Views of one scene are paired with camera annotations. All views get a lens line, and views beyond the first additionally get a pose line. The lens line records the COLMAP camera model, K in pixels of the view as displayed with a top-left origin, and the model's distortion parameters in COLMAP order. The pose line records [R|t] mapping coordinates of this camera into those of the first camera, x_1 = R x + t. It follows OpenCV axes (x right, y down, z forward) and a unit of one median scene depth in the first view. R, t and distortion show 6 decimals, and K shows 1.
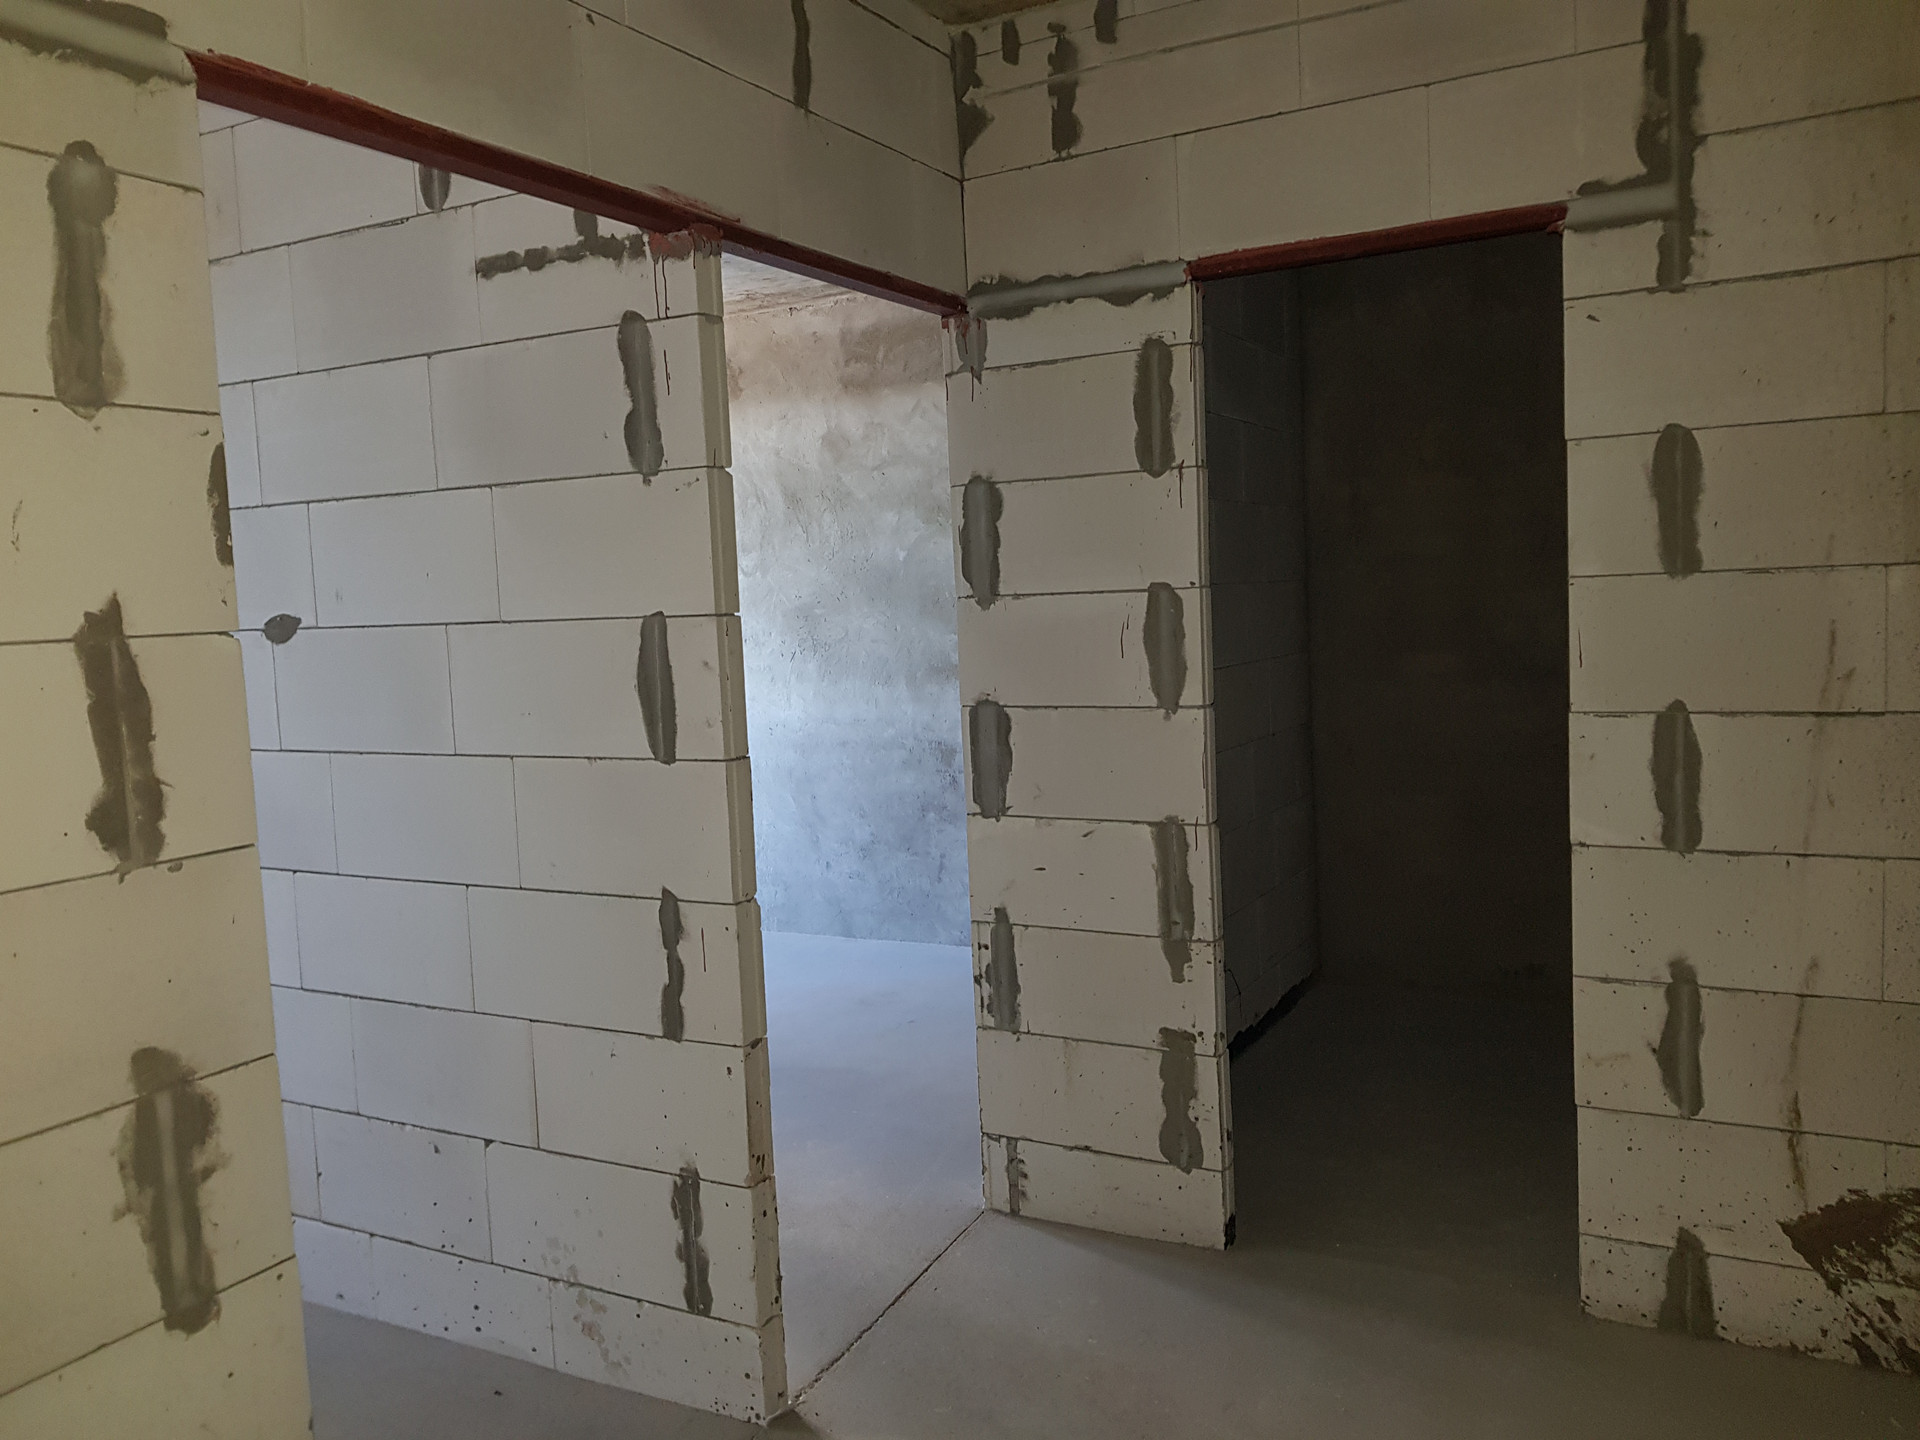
lens RADIAL K [[1475.5, 0, 957.3], [0, 1475.5, 710.7], [0, 0, 1]] dist [0.088741, -0.131055]
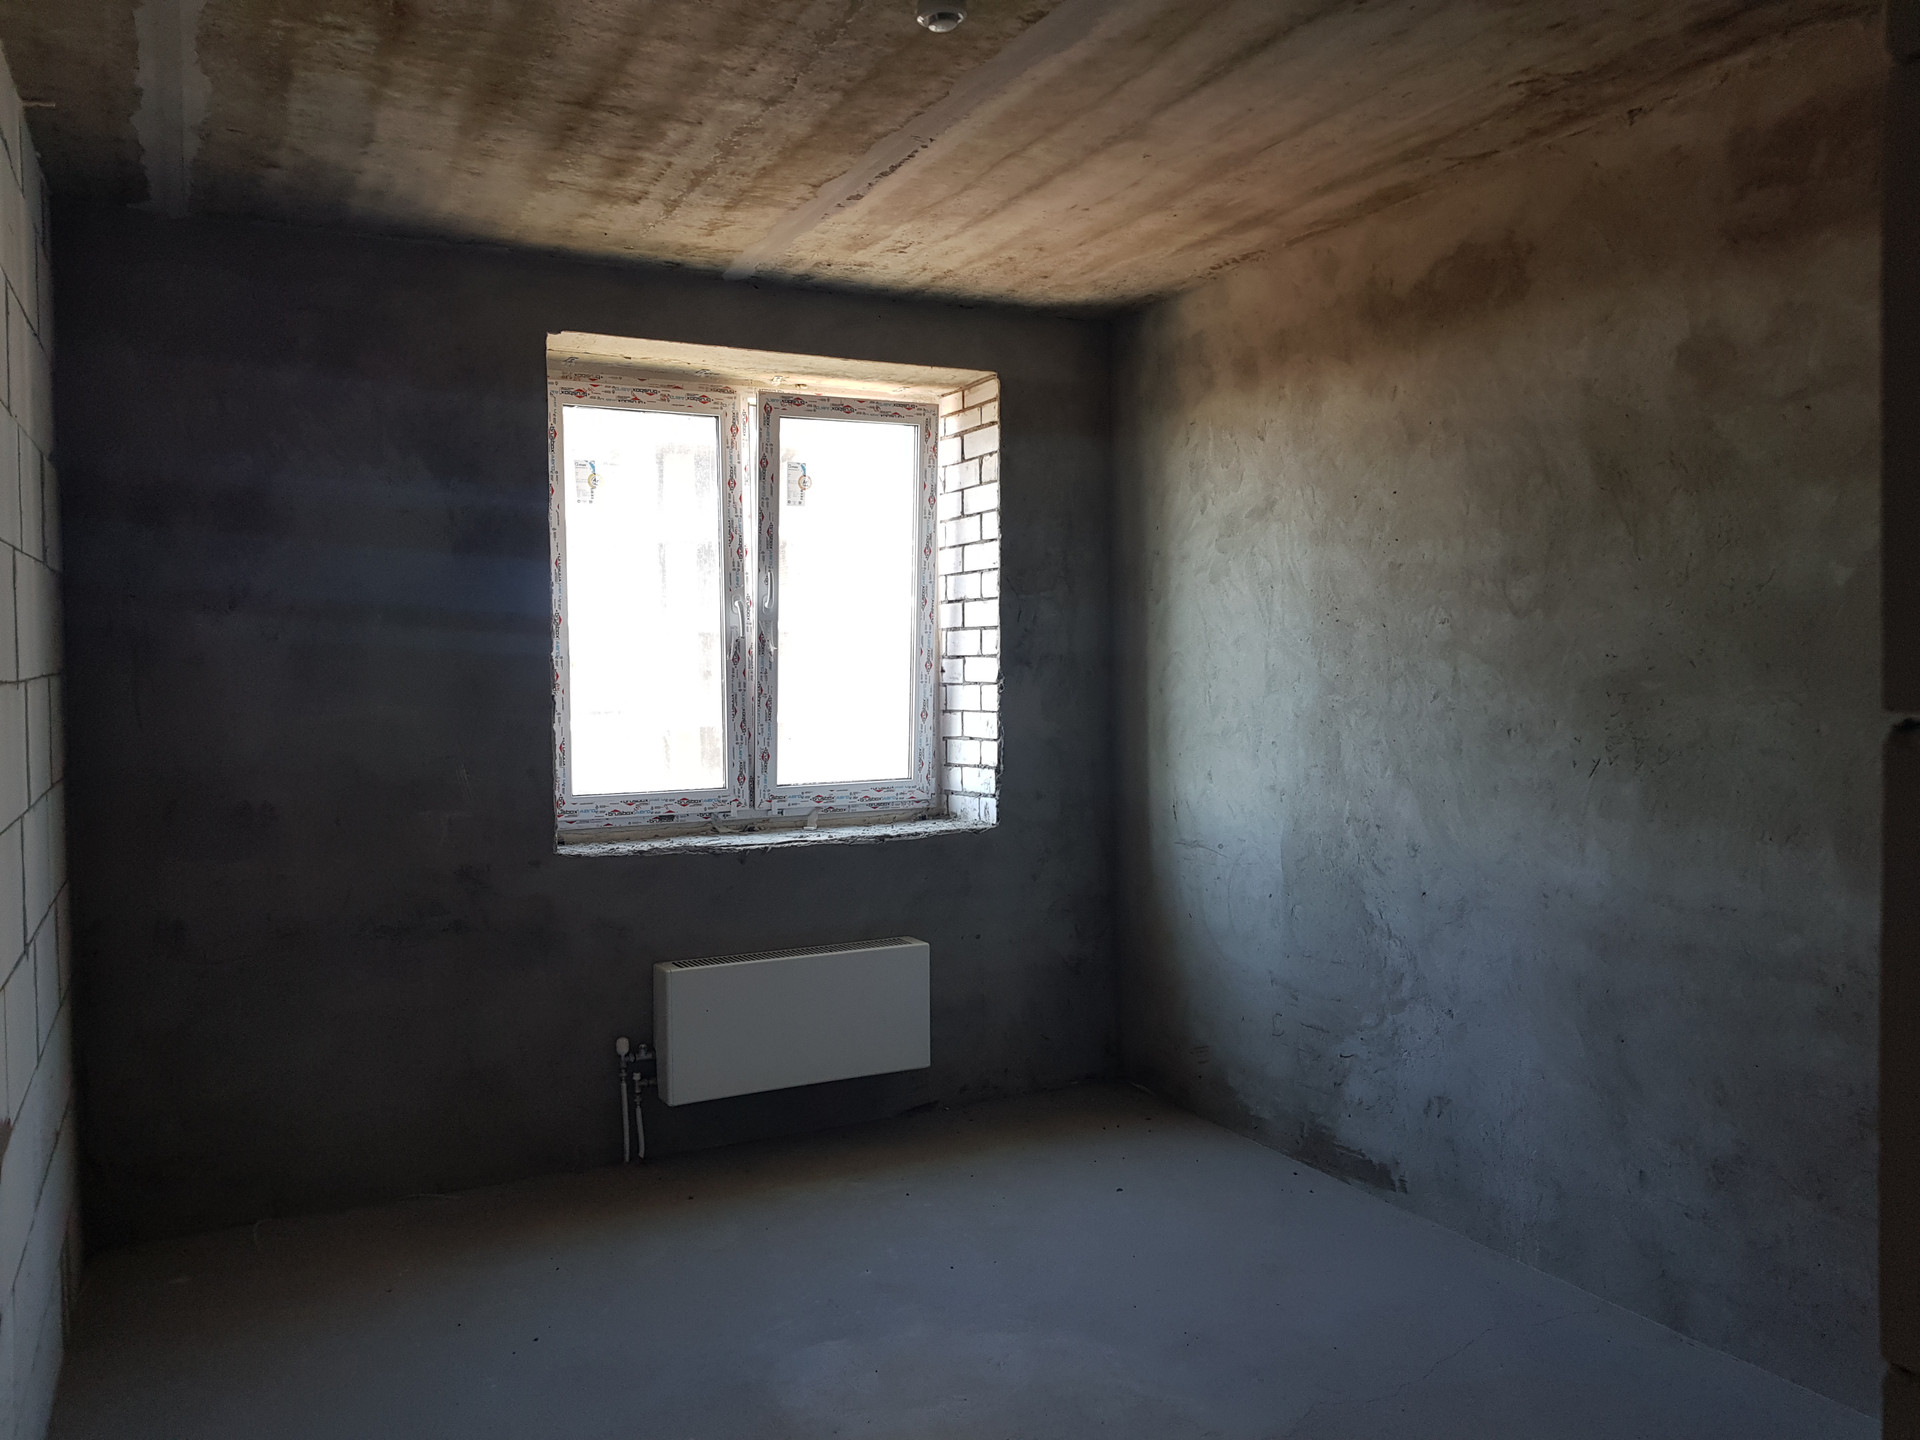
lens RADIAL K [[1475.5, 0, 957.3], [0, 1475.5, 710.7], [0, 0, 1]] dist [0.088741, -0.131055]
pose [[0.828394, 0.051731, -0.557751, -0.005096], [-0.068390, 0.997618, -0.009047, -0.073919], [0.555955, 0.045640, 0.829959, 0.854095]]
